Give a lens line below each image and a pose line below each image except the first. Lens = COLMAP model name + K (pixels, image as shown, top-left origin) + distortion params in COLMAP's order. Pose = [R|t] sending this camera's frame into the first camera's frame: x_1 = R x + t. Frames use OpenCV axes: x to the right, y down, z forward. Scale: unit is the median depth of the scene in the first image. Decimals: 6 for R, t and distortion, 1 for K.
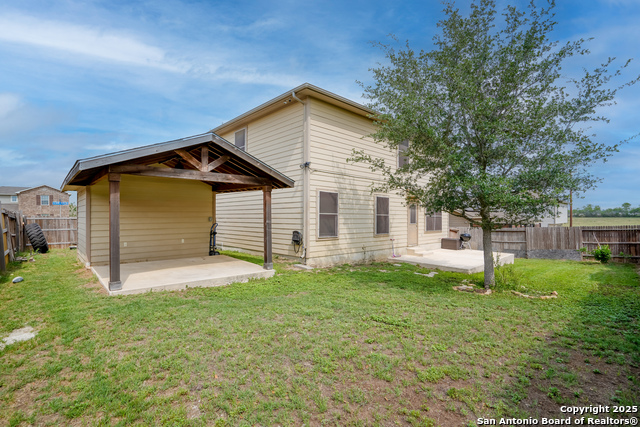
lens RADIAL K [[300.7, 0, 329.4], [0, 300.7, 220.6], [0, 0, 1]] dist [0.000158, 0.000037]
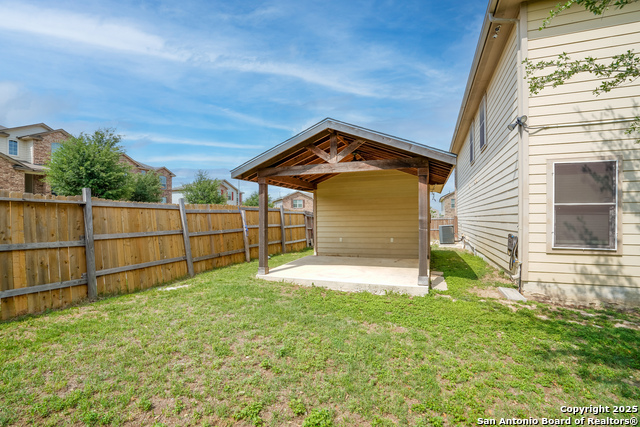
lens RADIAL K [[300.7, 0, 329.4], [0, 300.7, 220.6], [0, 0, 1]] dist [0.000158, 0.000037]
pose [[0.461080, -0.000945, -0.887358, 0.270286], [-0.004386, 0.999985, -0.003344, 0.010399], [0.887348, 0.005434, 0.461069, 0.389014]]
